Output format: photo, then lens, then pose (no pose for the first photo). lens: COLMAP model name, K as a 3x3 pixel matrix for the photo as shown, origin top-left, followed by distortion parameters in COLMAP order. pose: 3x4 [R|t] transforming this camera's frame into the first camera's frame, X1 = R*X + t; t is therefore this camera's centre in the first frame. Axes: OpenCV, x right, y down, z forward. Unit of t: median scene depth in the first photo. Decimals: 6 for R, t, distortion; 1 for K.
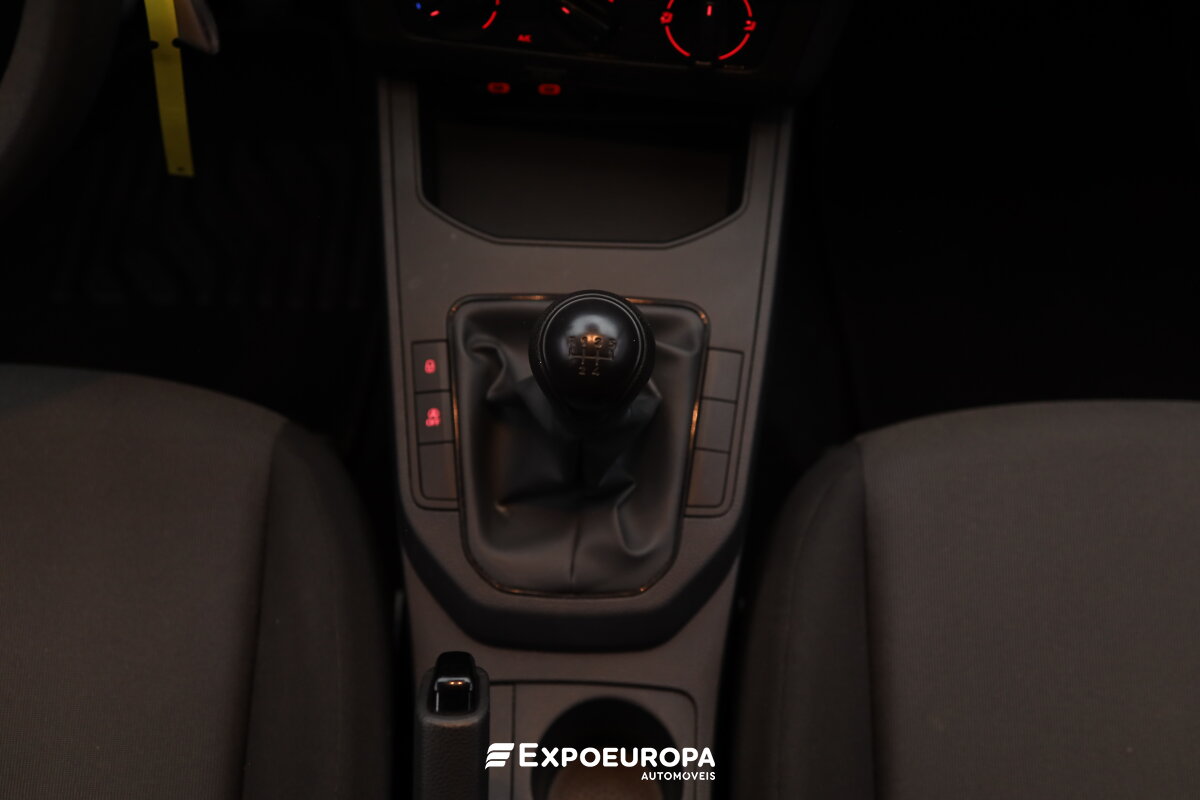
lens RADIAL K [[1260.1, 0, 600.0], [0, 1260.1, 400.0], [0, 0, 1]] dist [0.004111, 0.006935]
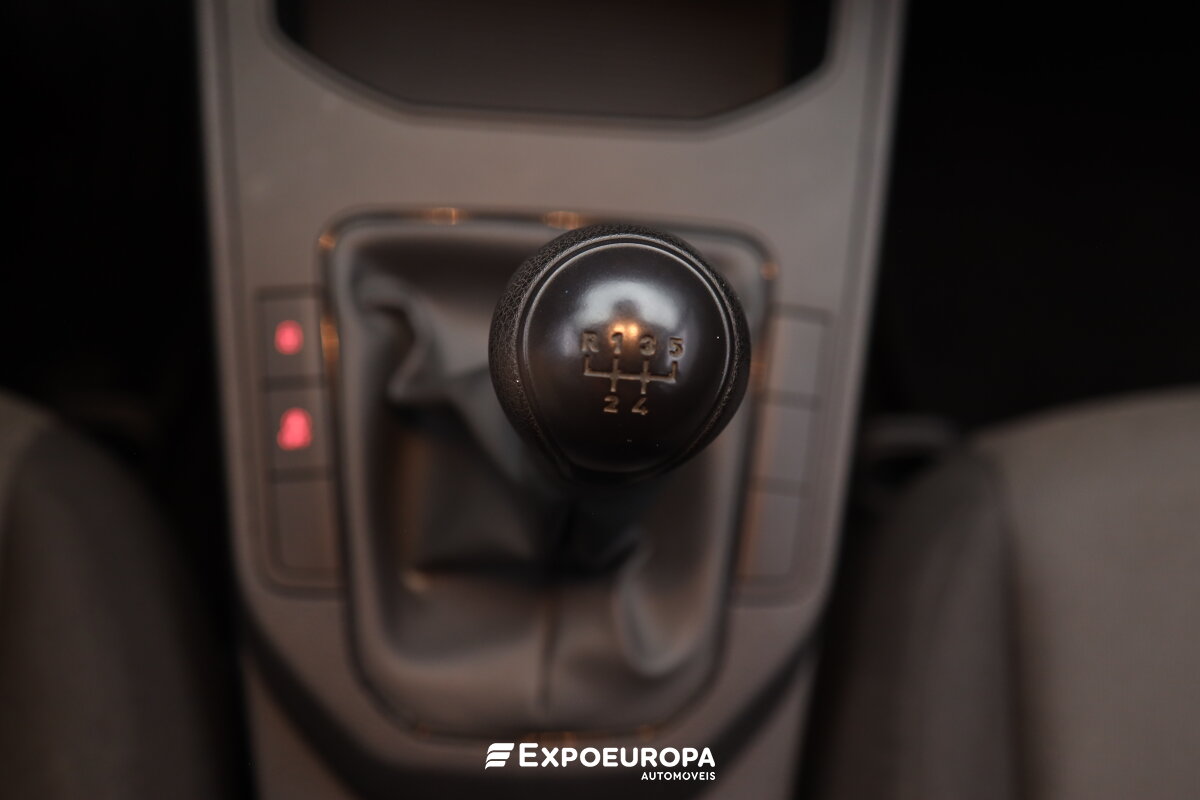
lens RADIAL K [[1279.5, 0, 634.7], [0, 1279.5, 401.1], [0, 0, 1]] dist [0.001342, 0.008852]
pose [[0.993376, 0.000853, 0.114909, -0.047727], [-0.011703, 0.995524, 0.093782, -0.054962], [-0.114314, -0.094505, 0.988939, 0.422249]]
